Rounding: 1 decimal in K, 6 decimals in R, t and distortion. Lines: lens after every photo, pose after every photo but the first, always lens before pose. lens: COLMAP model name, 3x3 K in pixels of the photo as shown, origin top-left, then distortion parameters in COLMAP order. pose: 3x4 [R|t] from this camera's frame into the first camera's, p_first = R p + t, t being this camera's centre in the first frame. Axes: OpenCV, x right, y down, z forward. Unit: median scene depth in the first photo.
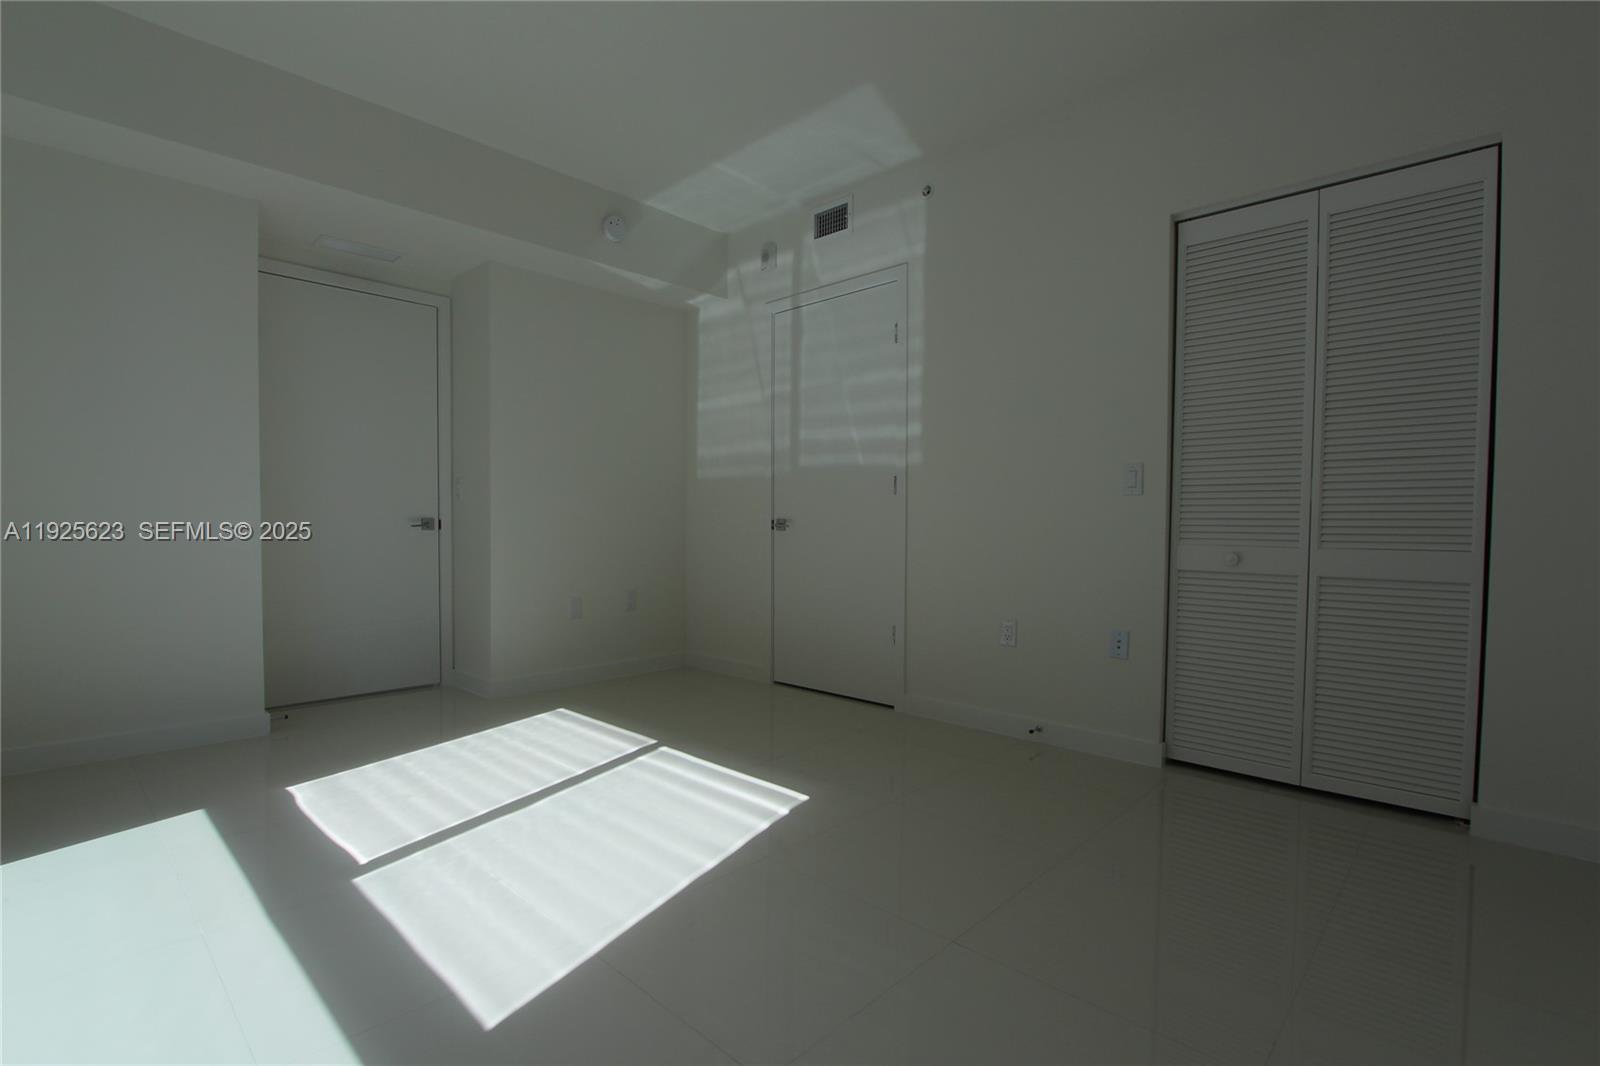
lens RADIAL K [[731.6, 0, 795.9], [0, 731.6, 534.1], [0, 0, 1]] dist [0.002705, 0.000163]
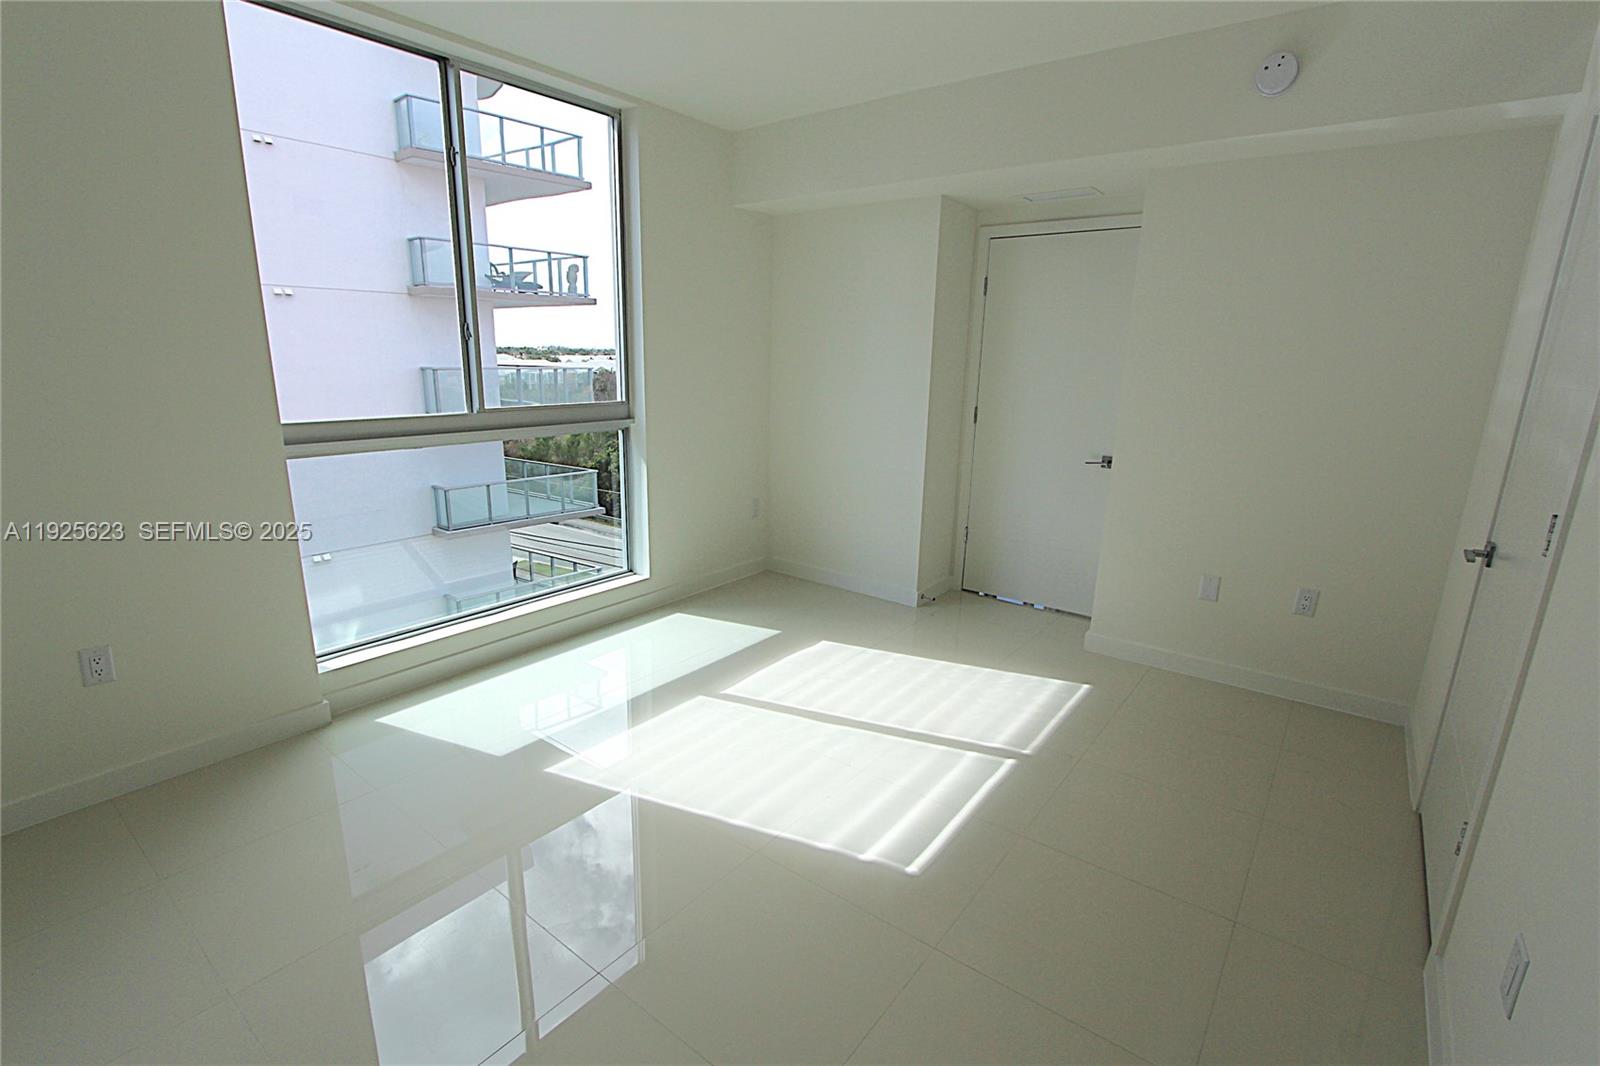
lens RADIAL K [[743.2, 0, 798.9], [0, 743.2, 532.3], [0, 0, 1]] dist [-0.000964, -0.000091]
pose [[0.103079, 0.230542, -0.967587, 0.665639], [-0.034602, 0.973011, 0.228148, -0.204462], [0.994071, 0.009963, 0.108274, 0.655989]]
